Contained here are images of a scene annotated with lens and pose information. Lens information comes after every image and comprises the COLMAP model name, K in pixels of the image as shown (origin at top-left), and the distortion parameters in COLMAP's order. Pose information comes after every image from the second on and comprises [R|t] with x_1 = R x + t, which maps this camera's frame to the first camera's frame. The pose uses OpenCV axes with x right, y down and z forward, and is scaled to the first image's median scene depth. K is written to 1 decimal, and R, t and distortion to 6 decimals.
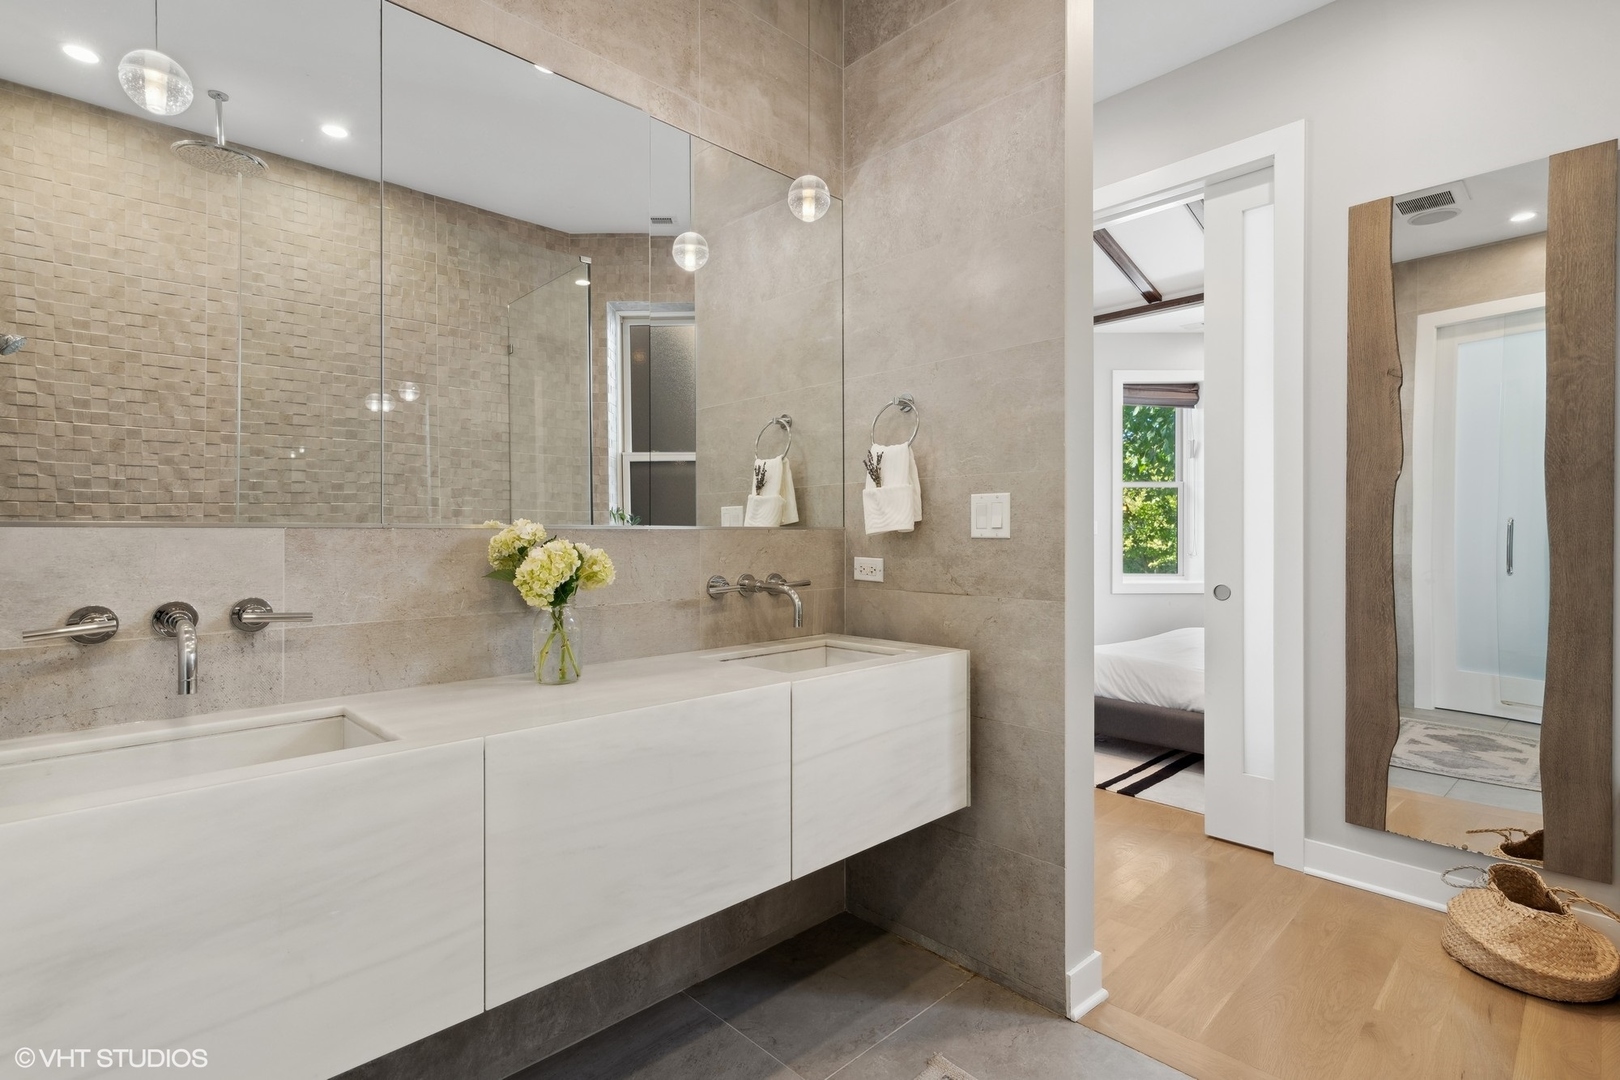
lens RADIAL K [[738.3, 0, 806.6], [0, 738.3, 566.4], [0, 0, 1]] dist [-0.001915, -0.000157]
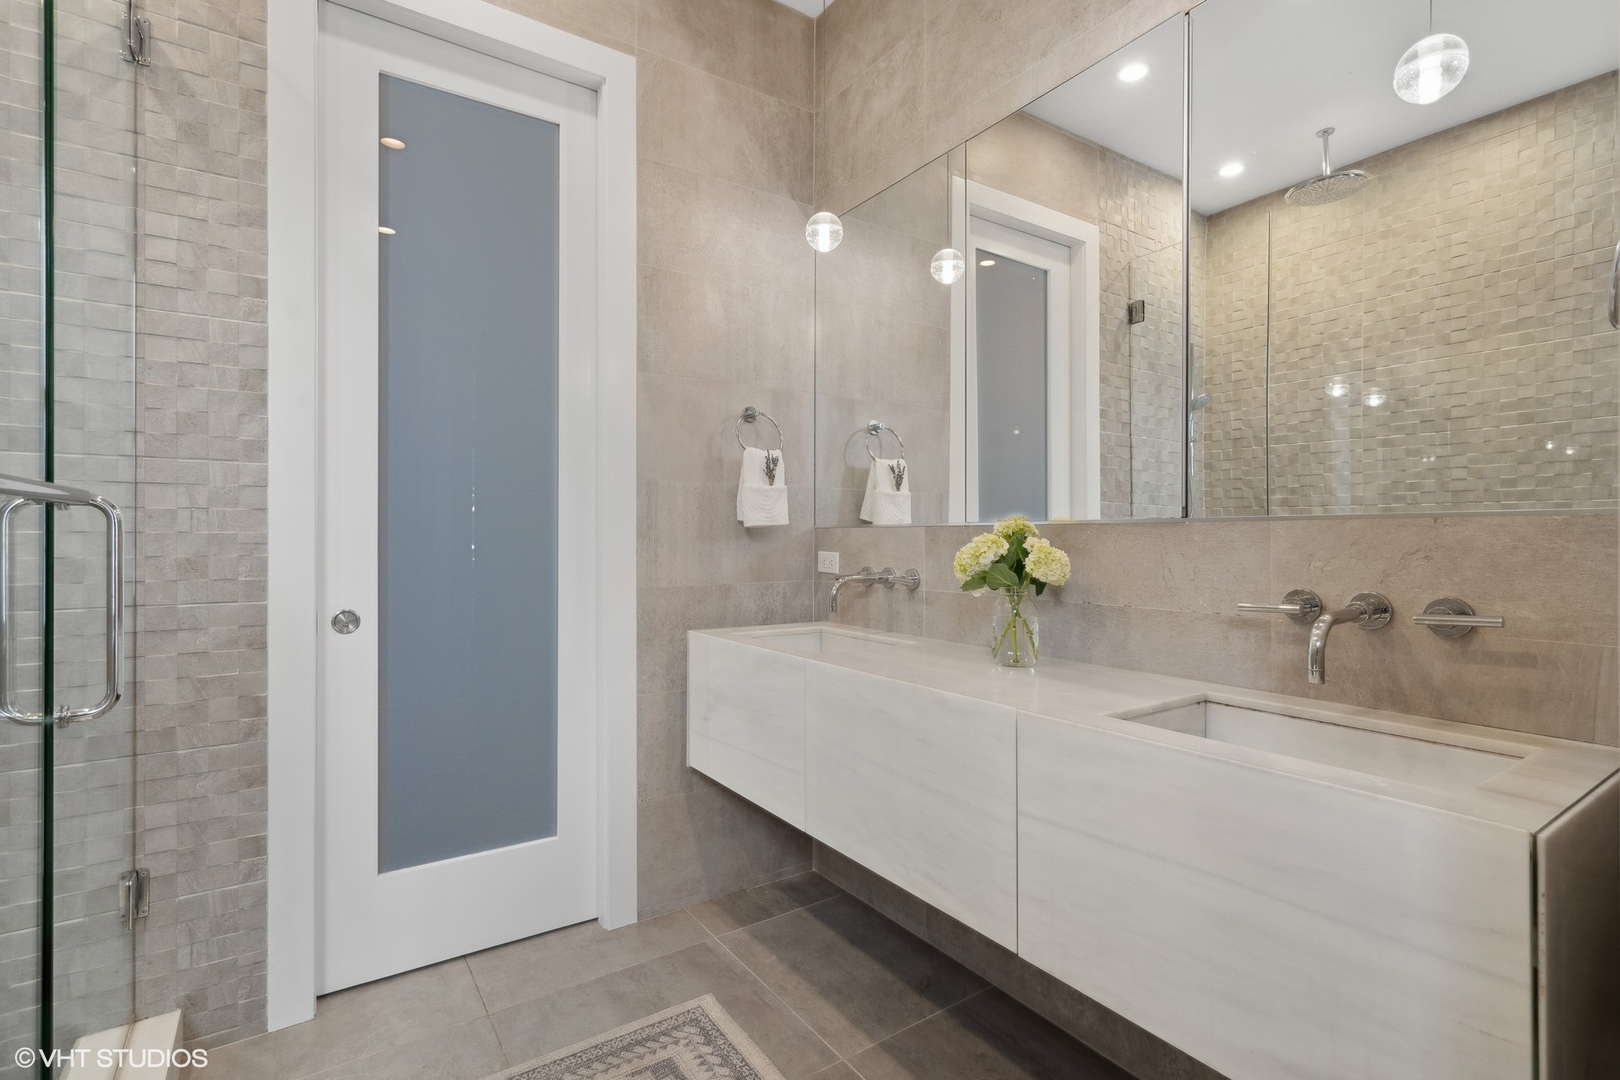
lens RADIAL K [[761.2, 0, 810.0], [0, 761.2, 540.0], [0, 0, 1]] dist [0.002606, 0.001112]
pose [[-0.127105, 0.002502, -0.991886, 0.561547], [-0.050629, 0.998677, 0.009007, -0.014586], [0.990596, 0.051363, -0.126810, 0.570967]]
